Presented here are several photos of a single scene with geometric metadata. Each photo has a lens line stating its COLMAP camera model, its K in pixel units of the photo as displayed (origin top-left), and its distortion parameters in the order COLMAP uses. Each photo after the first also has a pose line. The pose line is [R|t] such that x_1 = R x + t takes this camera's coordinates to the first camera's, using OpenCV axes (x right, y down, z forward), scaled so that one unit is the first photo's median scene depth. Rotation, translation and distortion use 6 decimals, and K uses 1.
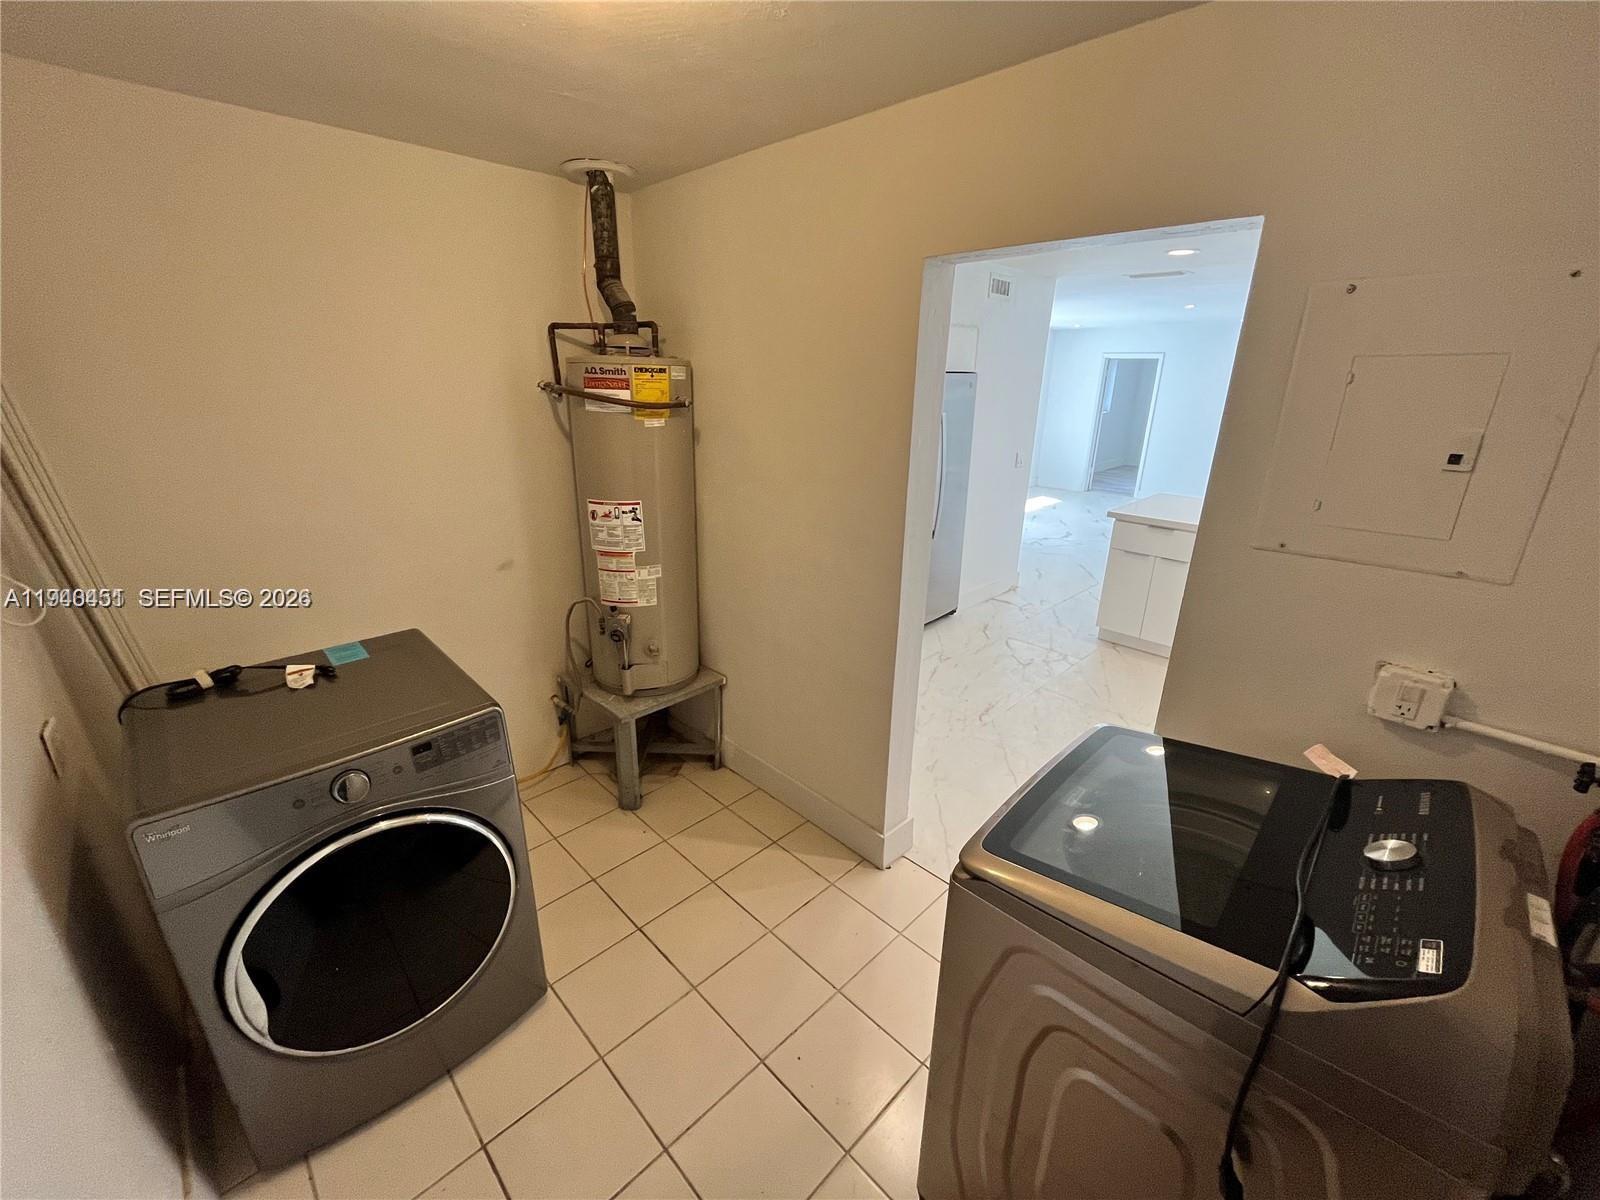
lens RADIAL K [[653.0, 0, 794.6], [0, 653.0, 603.6], [0, 0, 1]] dist [-0.003306, -0.000734]
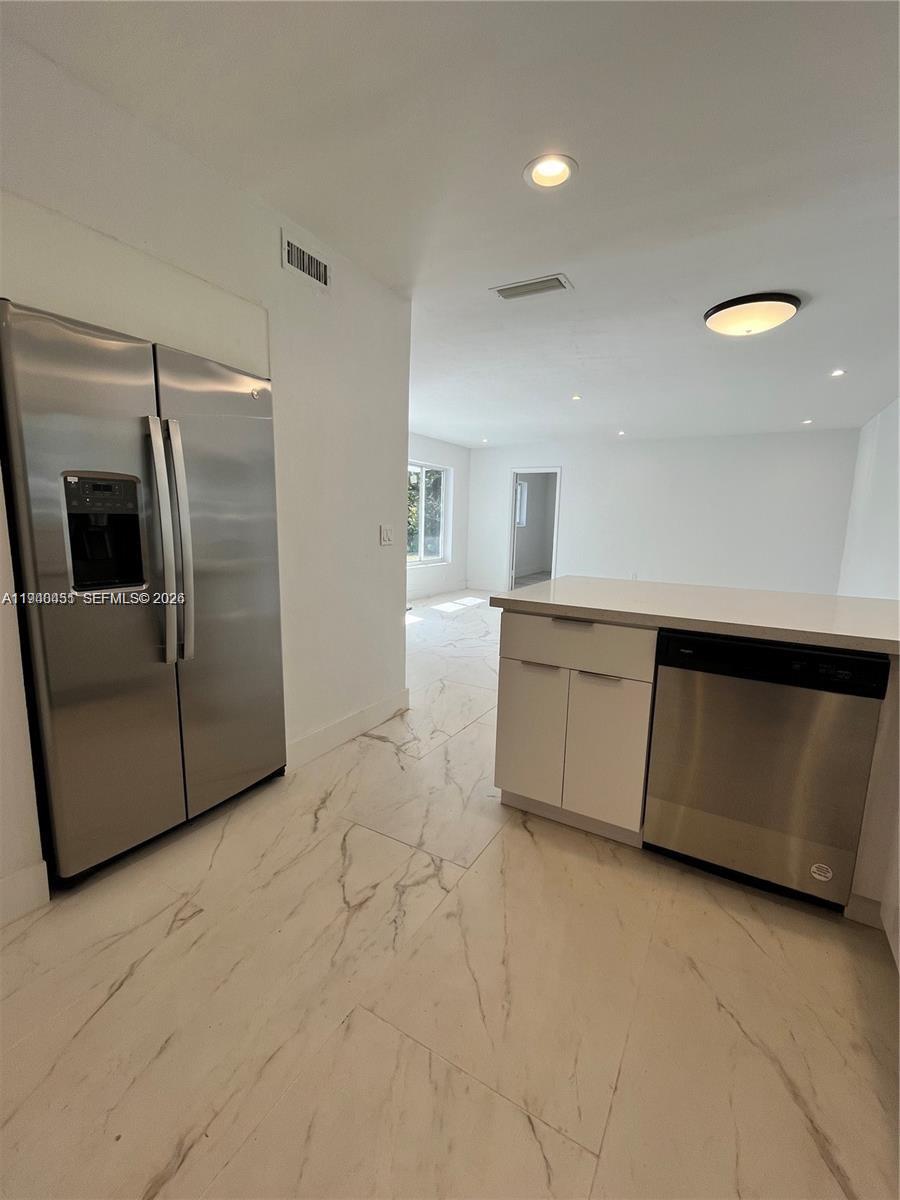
lens RADIAL K [[489.7, 0, 449.0], [0, 489.7, 597.2], [0, 0, 1]] dist [-0.003306, -0.000734]
pose [[0.967698, -0.025718, 0.250798, 0.318583], [0.071631, 0.981833, -0.175705, -0.062437], [-0.241723, 0.187994, 0.951960, 0.559598]]
